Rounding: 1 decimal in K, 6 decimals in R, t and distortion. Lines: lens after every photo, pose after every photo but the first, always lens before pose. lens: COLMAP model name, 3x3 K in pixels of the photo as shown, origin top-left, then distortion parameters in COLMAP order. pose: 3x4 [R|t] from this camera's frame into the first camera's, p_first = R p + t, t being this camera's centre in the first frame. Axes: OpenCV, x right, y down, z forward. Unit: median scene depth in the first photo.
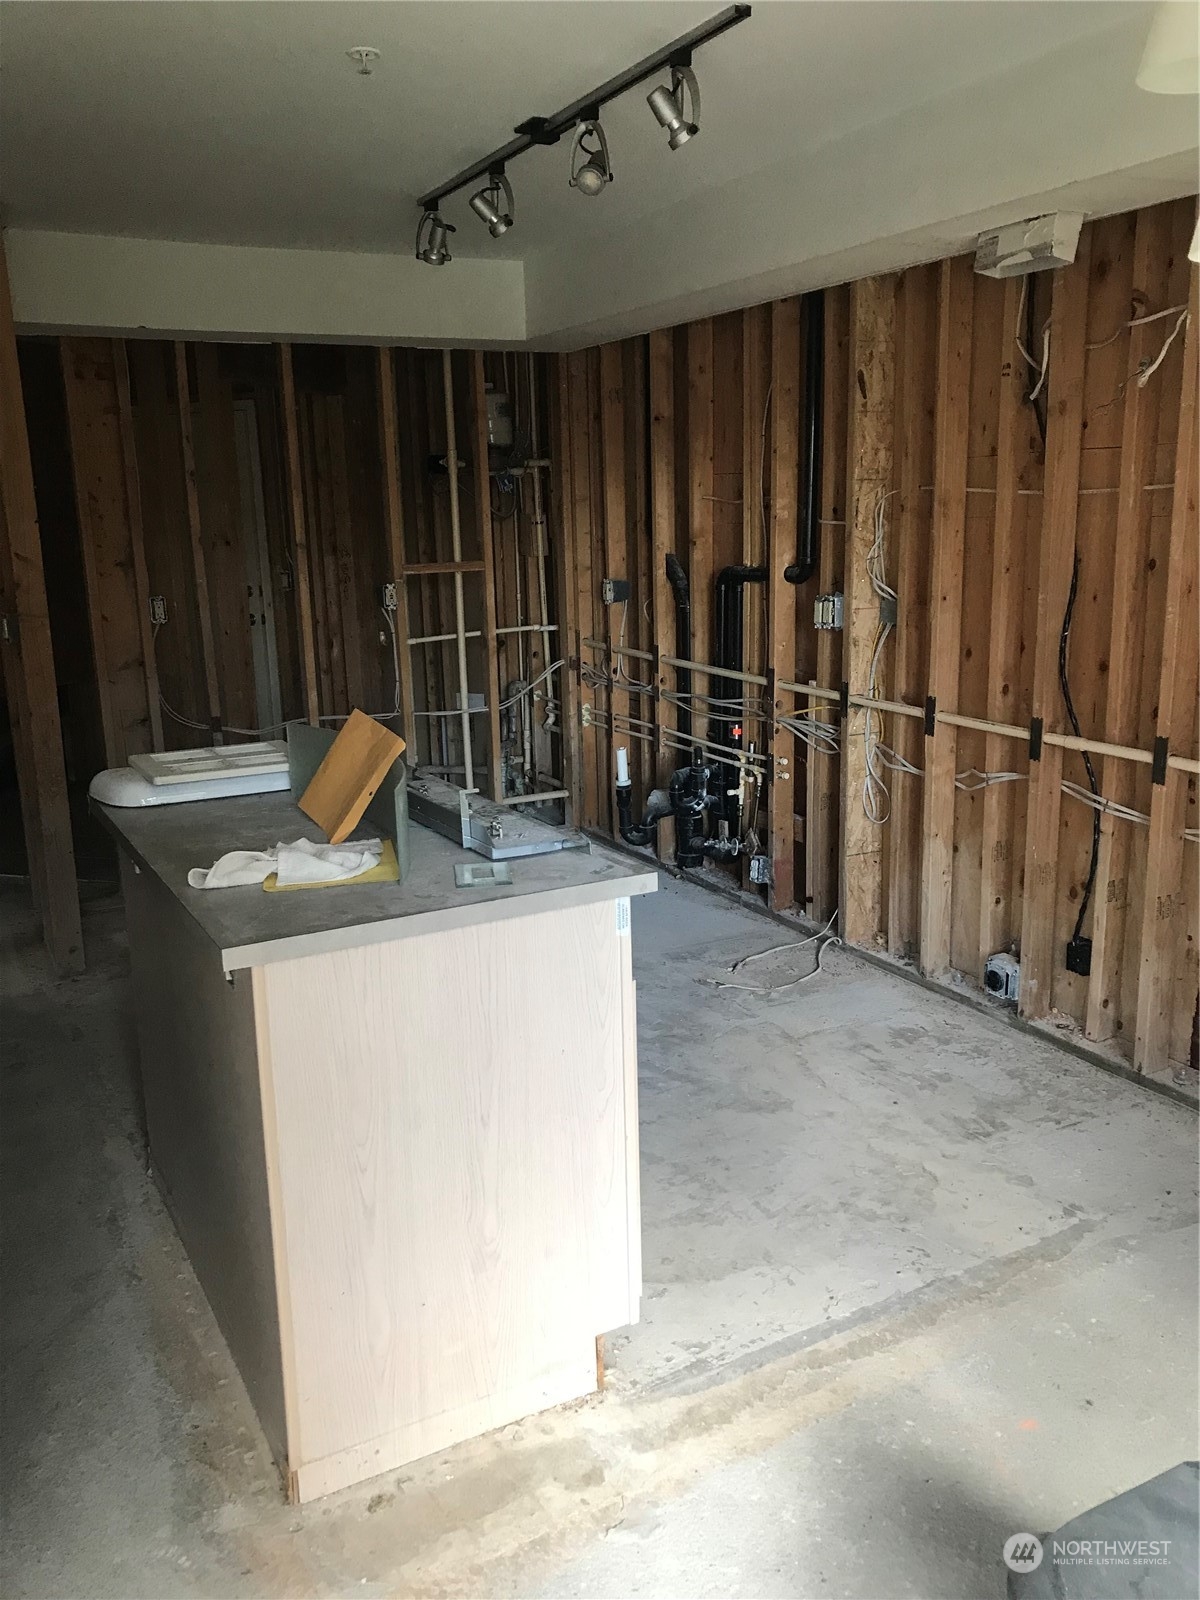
lens RADIAL K [[1327.2, 0, 600.0], [0, 1327.2, 800.0], [0, 0, 1]] dist [0.144201, -0.293997]
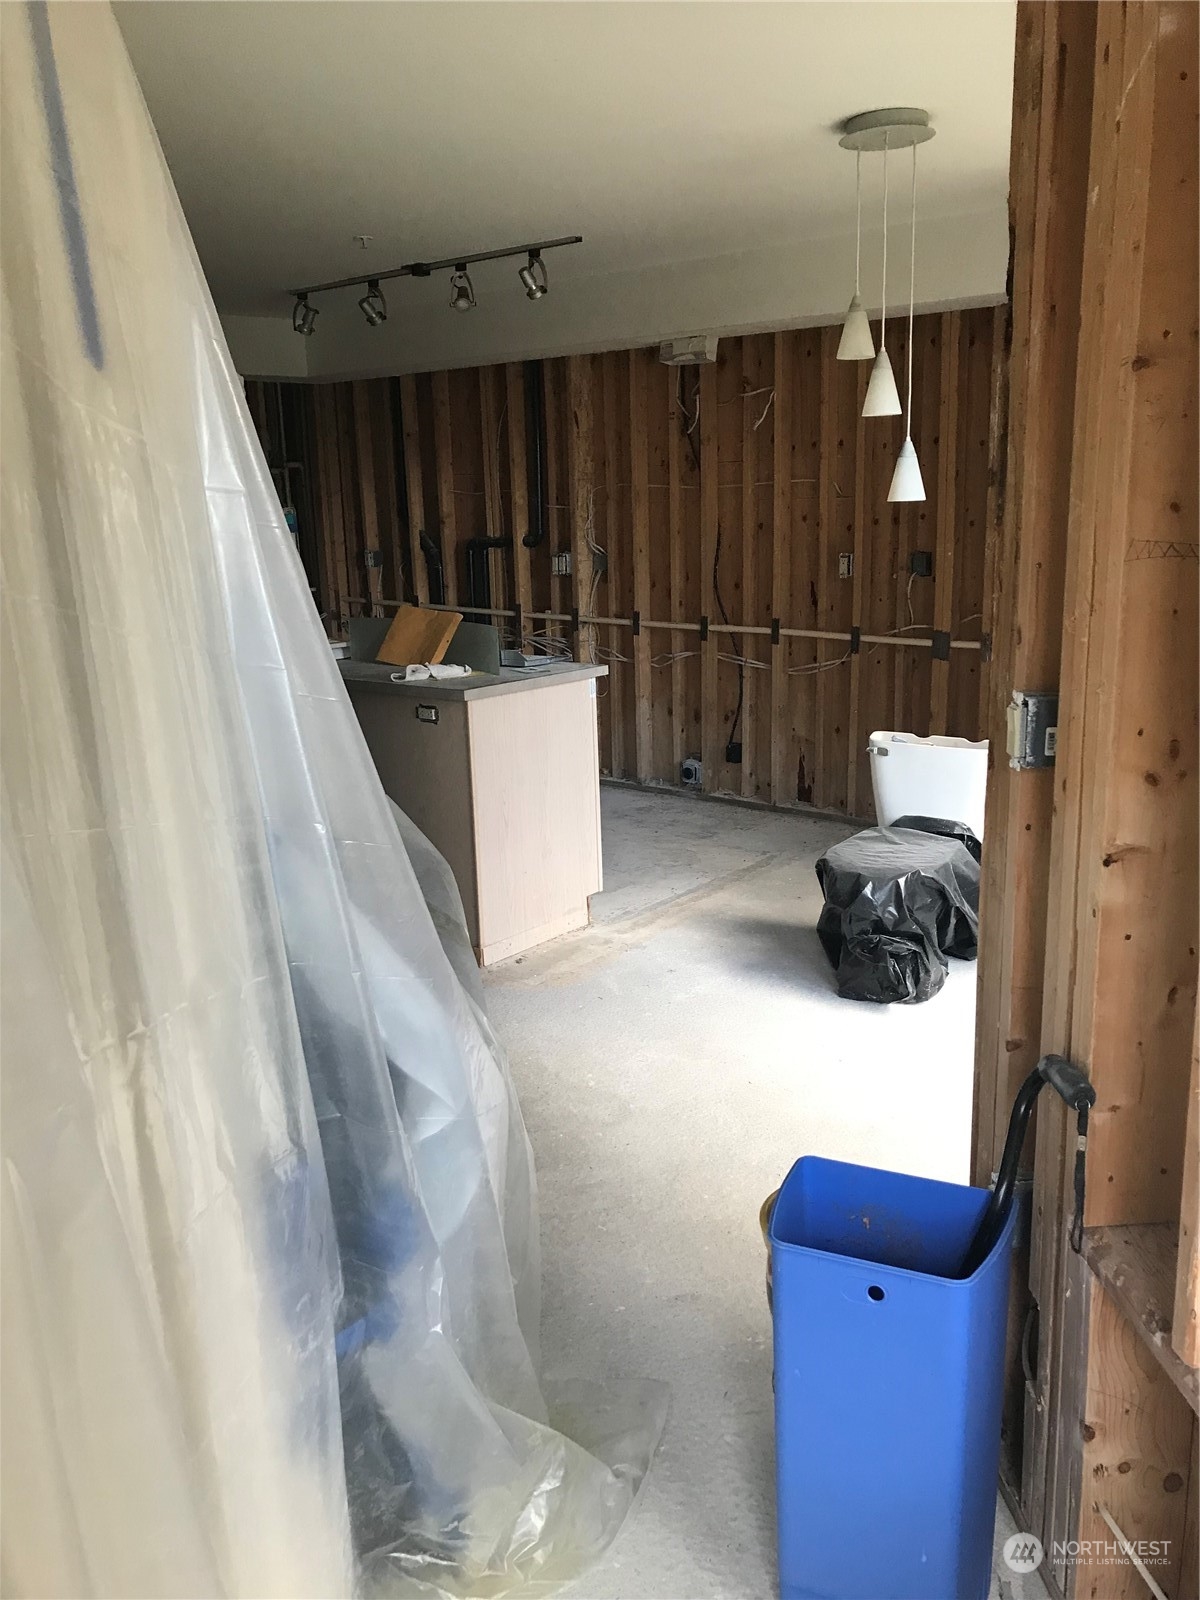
lens RADIAL K [[1327.2, 0, 600.0], [0, 1327.2, 800.0], [0, 0, 1]] dist [0.144201, -0.293997]
pose [[0.931727, -0.084175, 0.353270, -0.401261], [0.084389, 0.996323, 0.014826, 0.129397], [-0.353219, 0.015999, 0.935404, -0.530143]]
